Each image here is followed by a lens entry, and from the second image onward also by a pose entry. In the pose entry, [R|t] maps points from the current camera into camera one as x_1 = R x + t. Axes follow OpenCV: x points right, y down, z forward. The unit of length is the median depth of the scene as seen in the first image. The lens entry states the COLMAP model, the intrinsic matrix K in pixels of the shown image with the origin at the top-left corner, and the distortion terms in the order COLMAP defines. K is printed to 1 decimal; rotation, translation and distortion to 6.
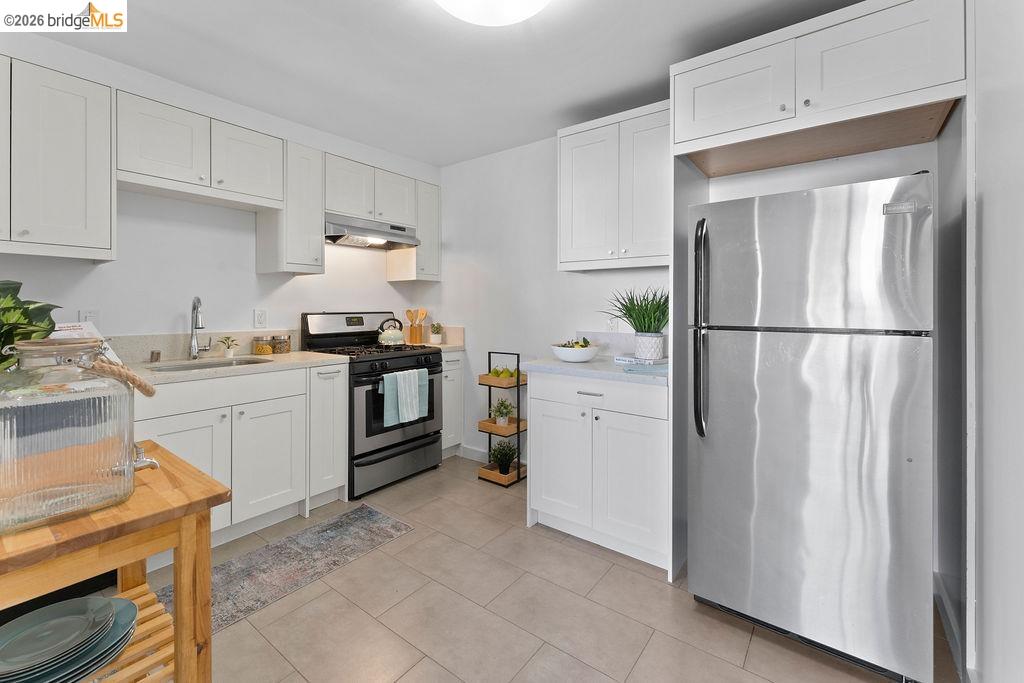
lens RADIAL K [[418.0, 0, 515.1], [0, 418.0, 309.6], [0, 0, 1]] dist [0.000937, -0.000159]
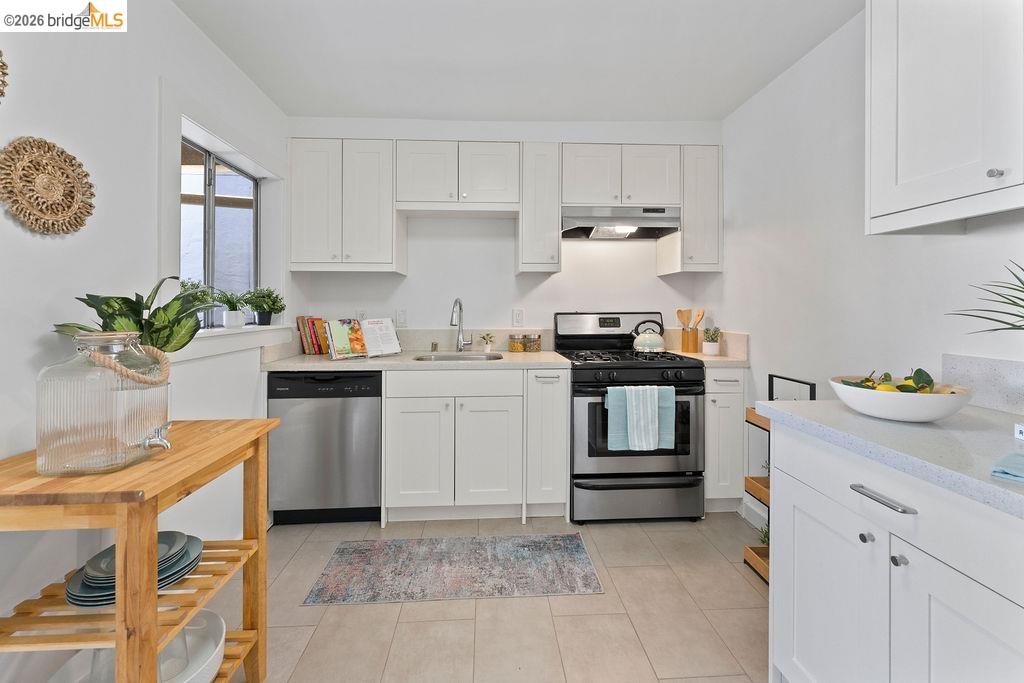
lens RADIAL K [[418.0, 0, 515.1], [0, 418.0, 309.6], [0, 0, 1]] dist [0.000937, -0.000159]
pose [[0.652894, 0.000990, -0.757449, 0.194720], [-0.001203, 0.999999, 0.000271, 0.000430], [0.757448, 0.000734, 0.652895, 0.307498]]
